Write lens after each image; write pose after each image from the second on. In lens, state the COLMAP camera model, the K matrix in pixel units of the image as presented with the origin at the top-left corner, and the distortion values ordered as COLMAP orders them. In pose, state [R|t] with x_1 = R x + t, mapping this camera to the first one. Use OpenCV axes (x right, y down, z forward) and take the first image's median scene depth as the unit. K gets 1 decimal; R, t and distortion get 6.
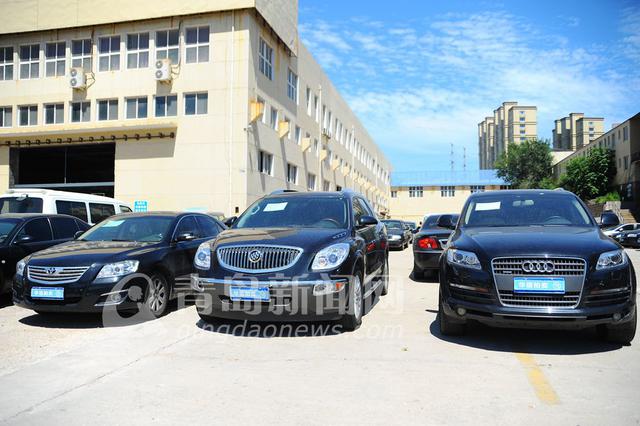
lens RADIAL K [[538.7, 0, 318.6], [0, 538.7, 213.2], [0, 0, 1]] dist [0.003606, 0.002970]
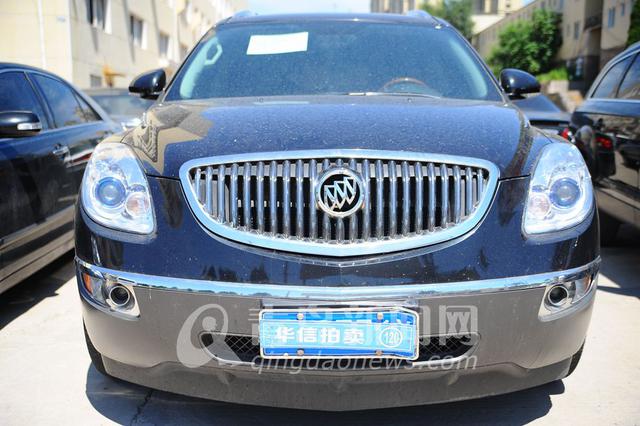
lens RADIAL K [[707.4, 0, 321.6], [0, 707.4, 210.9], [0, 0, 1]] dist [0.032023, 0.000000]
pose [[0.974452, -0.029216, 0.222689, -0.036647], [-0.006536, 0.987395, 0.158141, 0.005589], [-0.224502, -0.155556, 0.961978, 0.115451]]
